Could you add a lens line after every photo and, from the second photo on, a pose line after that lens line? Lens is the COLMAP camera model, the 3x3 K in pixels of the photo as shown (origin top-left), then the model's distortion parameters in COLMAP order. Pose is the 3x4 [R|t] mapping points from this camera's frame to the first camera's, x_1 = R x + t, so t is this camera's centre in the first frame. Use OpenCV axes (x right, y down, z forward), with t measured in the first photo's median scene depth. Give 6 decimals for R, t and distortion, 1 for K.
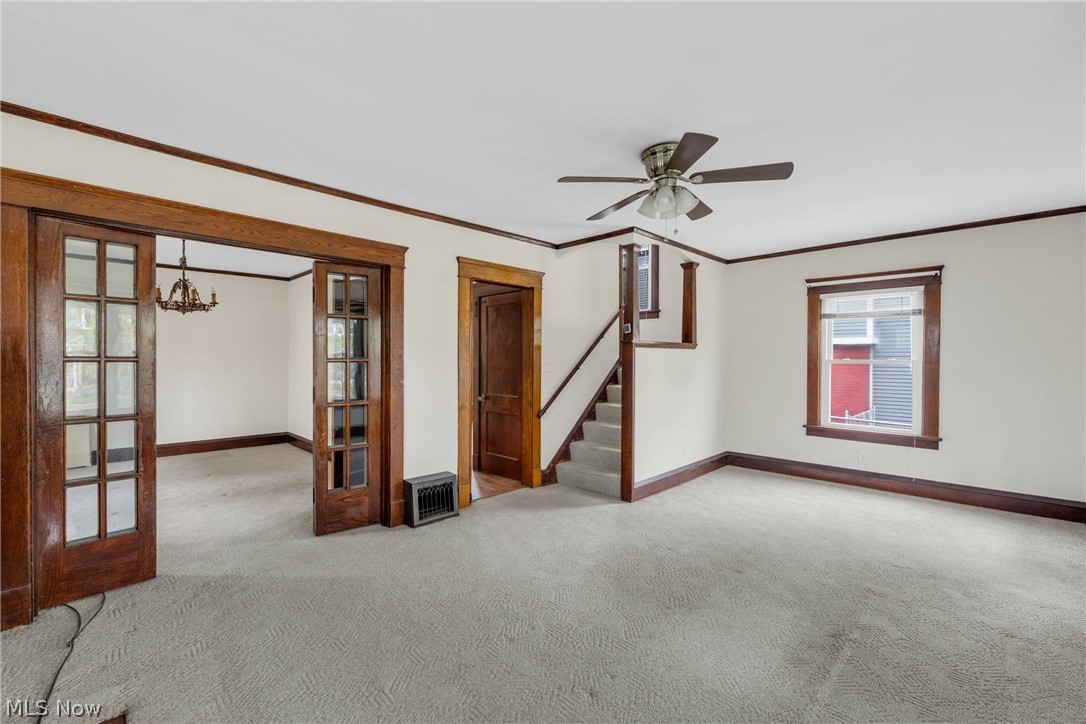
lens RADIAL K [[454.3, 0, 539.5], [0, 454.3, 360.3], [0, 0, 1]] dist [0.000641, -0.000083]
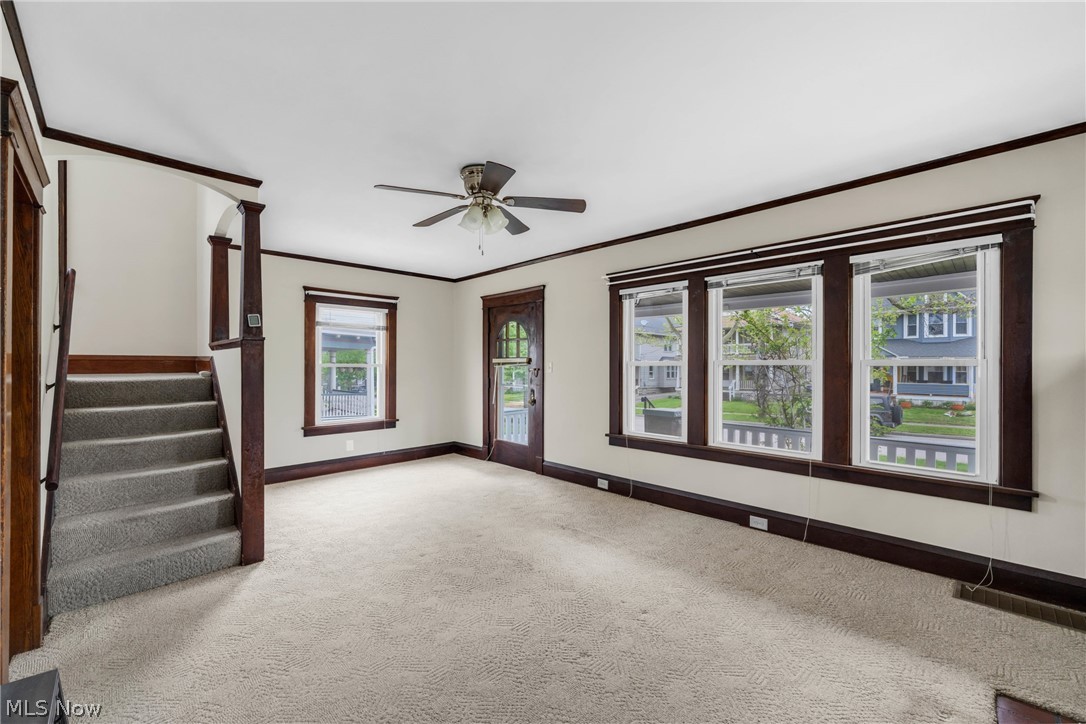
lens RADIAL K [[444.7, 0, 541.7], [0, 444.7, 360.9], [0, 0, 1]] dist [-0.000295, -0.000124]
pose [[0.010809, 0.005489, 0.999927, -0.549662], [0.007141, 0.999959, -0.005567, 0.001770], [-0.999916, 0.007200, 0.010769, 0.591368]]
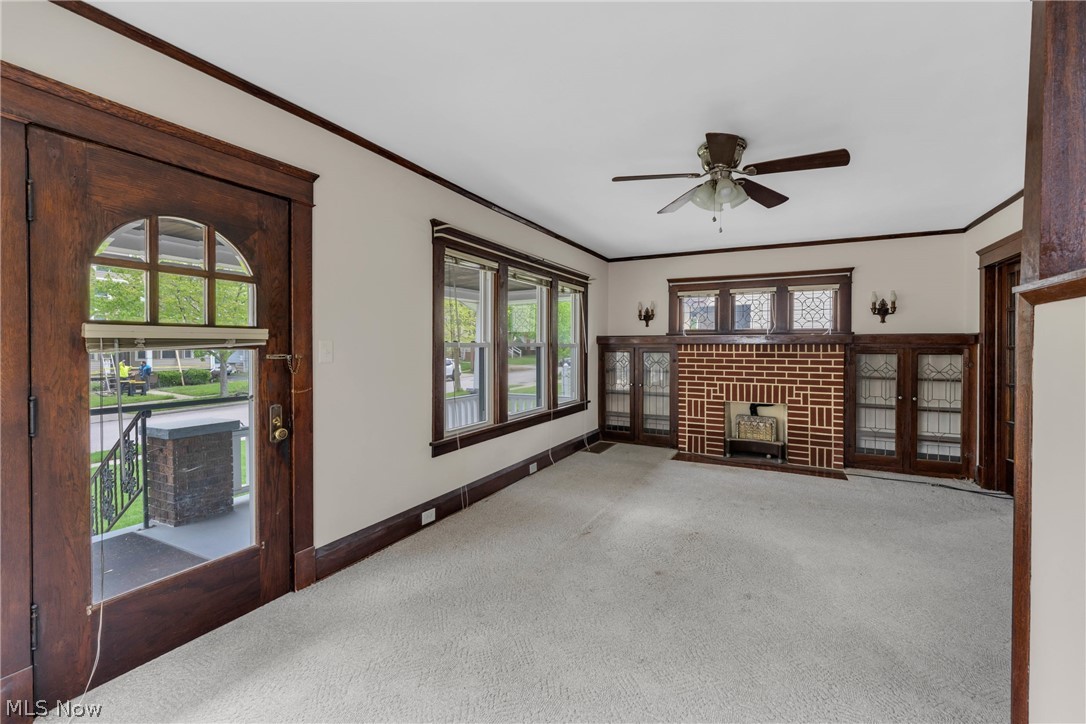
lens RADIAL K [[451.7, 0, 548.7], [0, 451.7, 349.4], [0, 0, 1]] dist [-0.000387, -0.000483]
pose [[-0.953378, -0.006285, -0.301713, 0.676079], [-0.010172, 0.999884, 0.011315, 0.000897], [0.301607, 0.013857, -0.953332, 1.307117]]
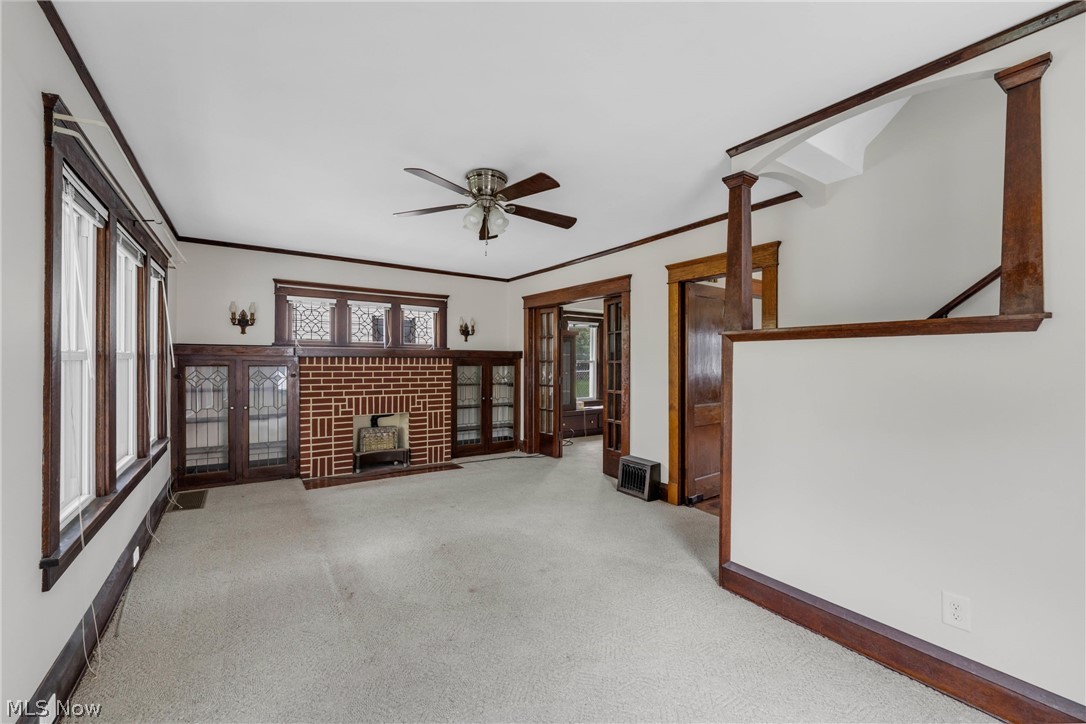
lens RADIAL K [[444.7, 0, 541.7], [0, 444.7, 360.9], [0, 0, 1]] dist [-0.000295, -0.000124]
pose [[-0.189600, -0.006939, -0.981837, 0.937067], [-0.014762, 0.999882, -0.004216, 0.003901], [0.981750, 0.013694, -0.189680, 0.942173]]
